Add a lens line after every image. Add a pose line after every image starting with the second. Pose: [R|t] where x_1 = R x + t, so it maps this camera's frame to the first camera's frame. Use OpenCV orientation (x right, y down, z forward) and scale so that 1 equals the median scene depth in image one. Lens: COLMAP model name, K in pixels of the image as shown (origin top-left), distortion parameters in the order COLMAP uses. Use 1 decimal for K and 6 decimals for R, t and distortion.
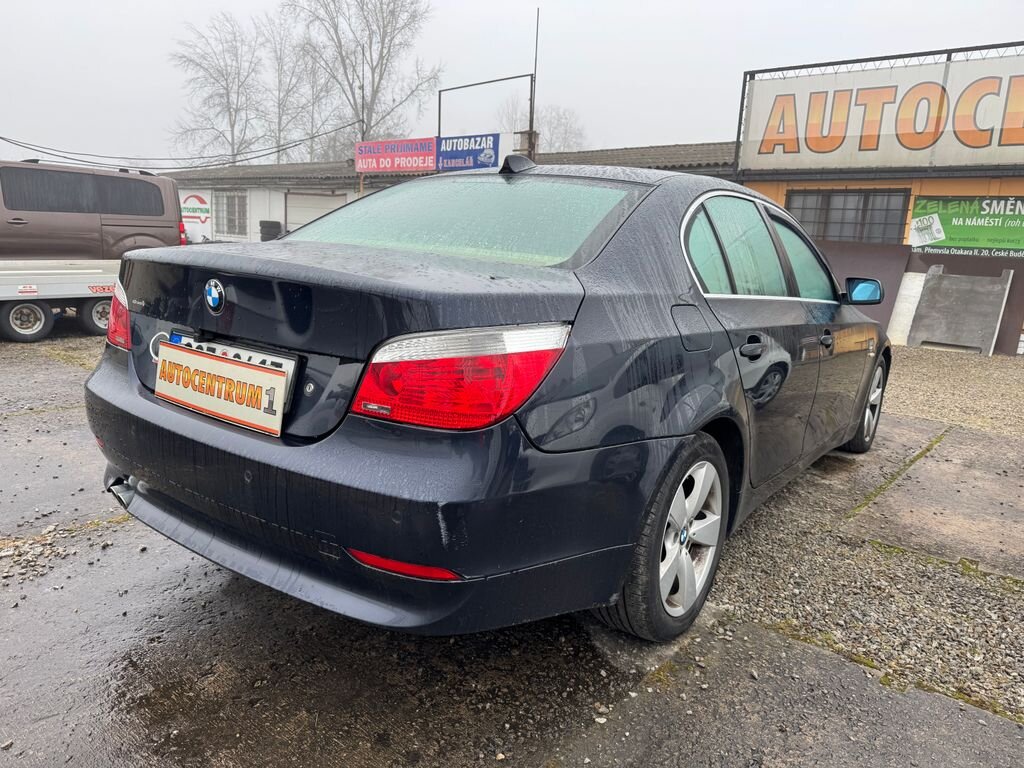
lens RADIAL K [[721.2, 0, 512.0], [0, 721.2, 384.0], [0, 0, 1]] dist [-0.004782, 0.000703]
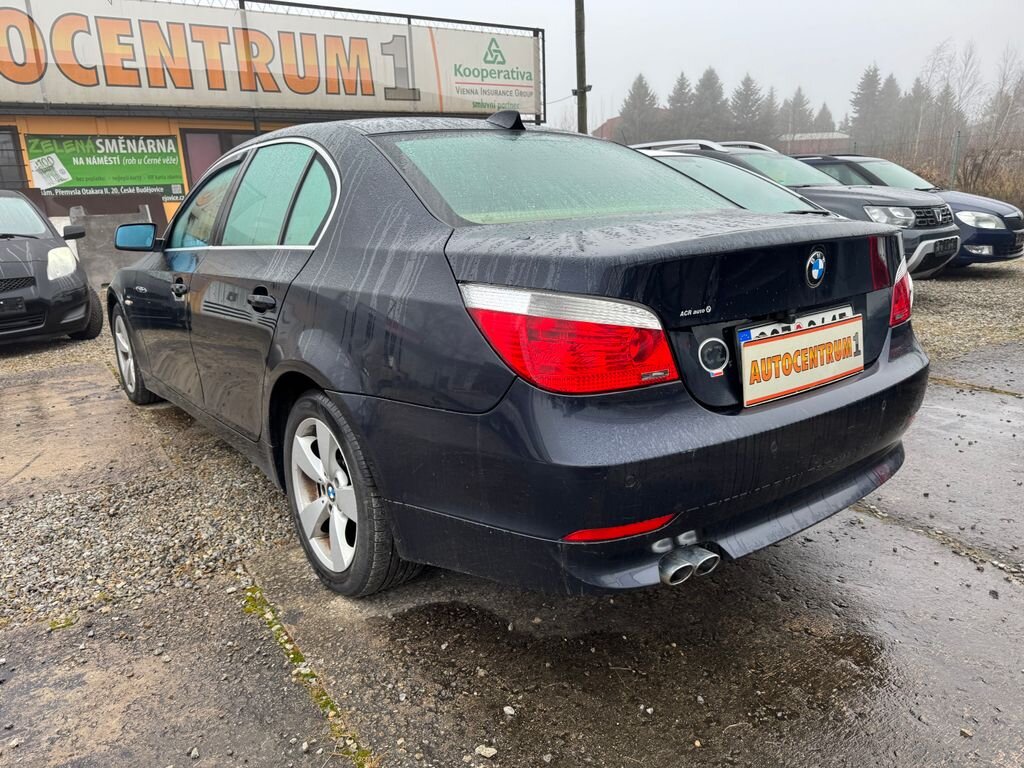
lens RADIAL K [[721.2, 0, 512.0], [0, 721.2, 384.0], [0, 0, 1]] dist [-0.004782, 0.000703]
pose [[0.288138, -0.309561, 0.906172, -0.210186], [0.232181, 0.940654, 0.247513, -0.044664], [-0.929015, 0.139078, 0.342912, 0.151060]]
